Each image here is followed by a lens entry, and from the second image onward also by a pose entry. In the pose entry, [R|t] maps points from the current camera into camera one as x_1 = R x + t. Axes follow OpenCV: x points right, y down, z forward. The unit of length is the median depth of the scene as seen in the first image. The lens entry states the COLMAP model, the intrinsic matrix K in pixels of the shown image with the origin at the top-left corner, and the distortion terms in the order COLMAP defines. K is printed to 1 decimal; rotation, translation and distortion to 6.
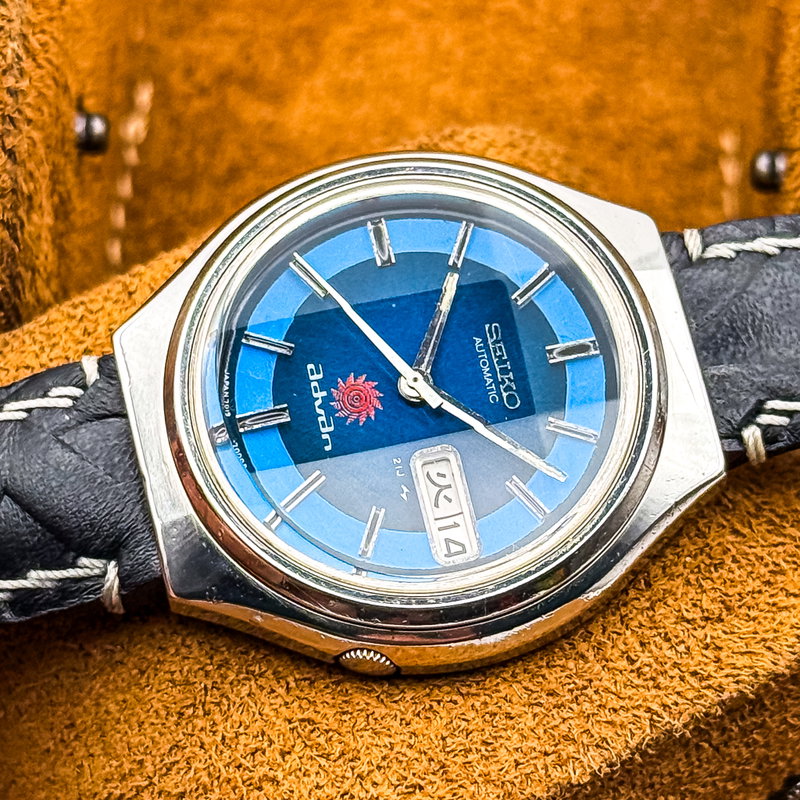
lens RADIAL K [[3237.3, 0, 400.1], [0, 3237.3, 400.6], [0, 0, 1]] dist [-0.206432, 0.000000]
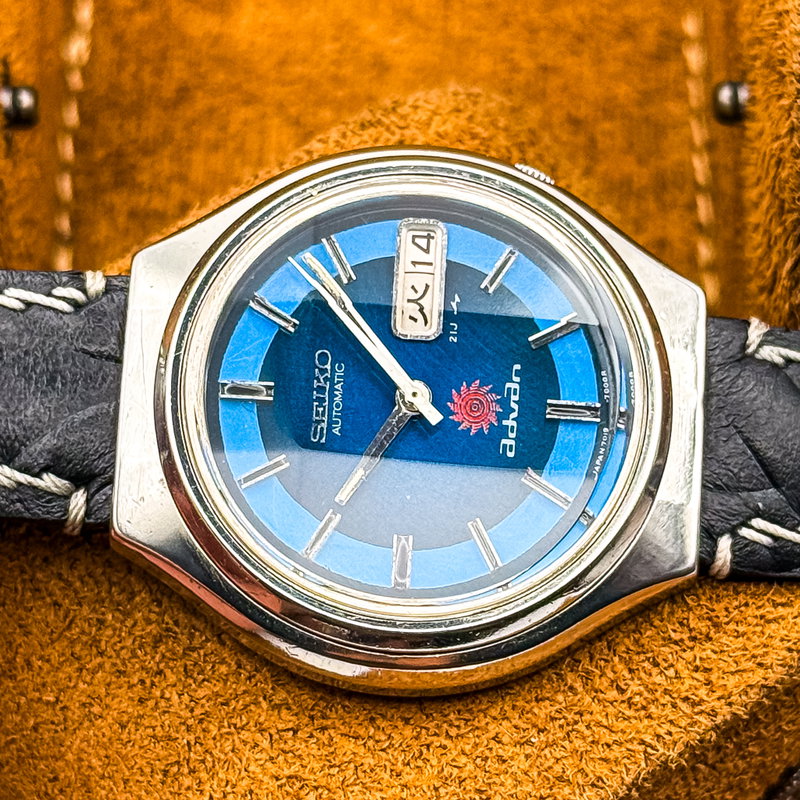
lens RADIAL K [[3237.3, 0, 399.0], [0, 3237.3, 400.4], [0, 0, 1]] dist [-0.206432, 0.000000]
pose [[-0.958921, -0.276779, 0.062156, -0.051435], [0.259096, -0.765352, 0.589156, -0.577314], [-0.115495, 0.581059, 0.805625, 0.218142]]
